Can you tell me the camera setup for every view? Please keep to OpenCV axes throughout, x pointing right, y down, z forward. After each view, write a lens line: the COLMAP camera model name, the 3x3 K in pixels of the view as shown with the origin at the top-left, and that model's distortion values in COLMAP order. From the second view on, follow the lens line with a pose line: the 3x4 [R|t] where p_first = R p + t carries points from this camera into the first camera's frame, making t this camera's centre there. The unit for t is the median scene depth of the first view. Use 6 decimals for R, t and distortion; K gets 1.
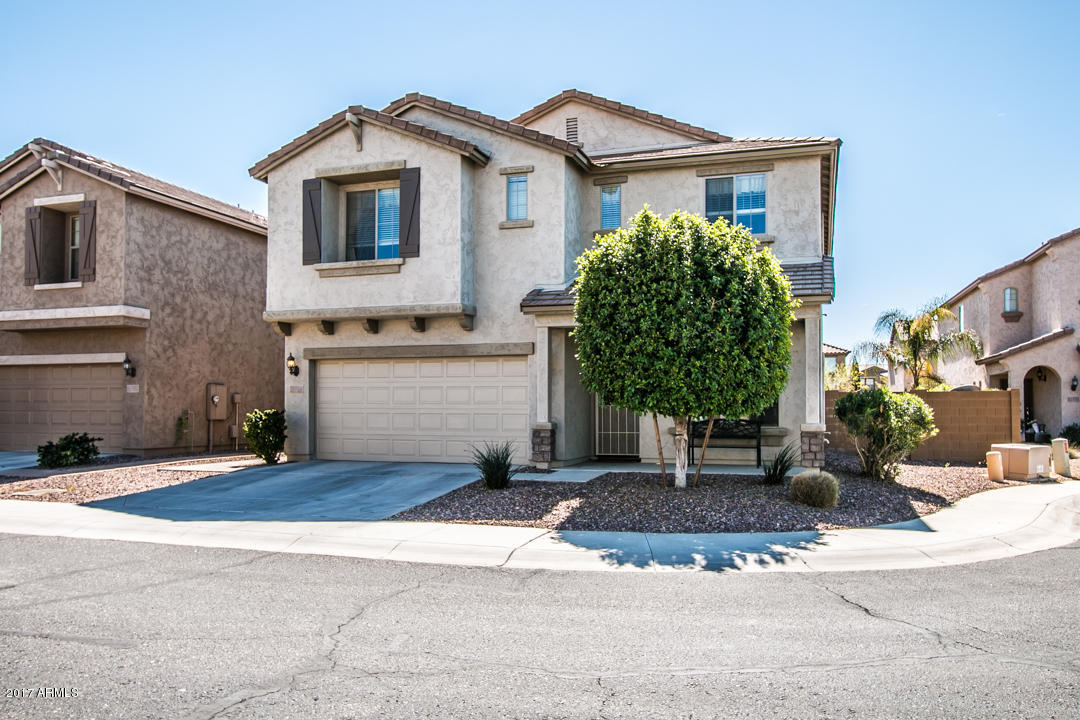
lens RADIAL K [[804.8, 0, 565.4], [0, 804.8, 363.9], [0, 0, 1]] dist [-0.003089, -0.000930]
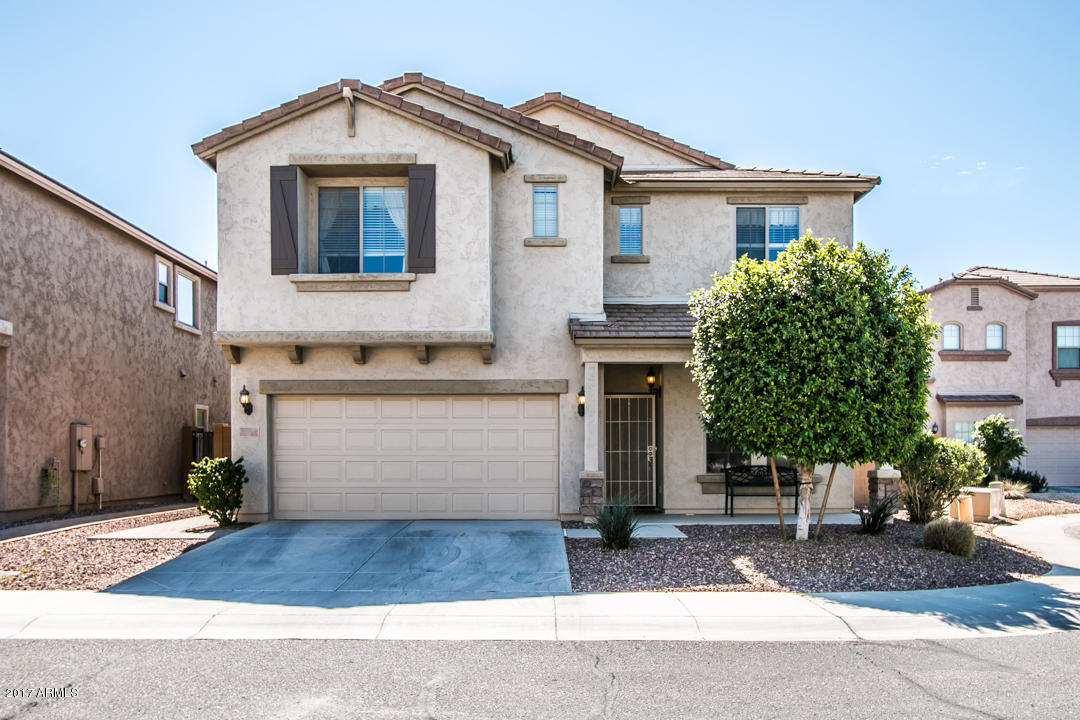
lens RADIAL K [[861.1, 0, 538.9], [0, 861.1, 431.8], [0, 0, 1]] dist [-0.000764, 0.004570]
pose [[0.954252, 0.005347, 0.298957, -0.336497], [-0.014338, 0.999508, 0.027889, 0.004269], [-0.298661, -0.030900, 0.953859, 0.113102]]
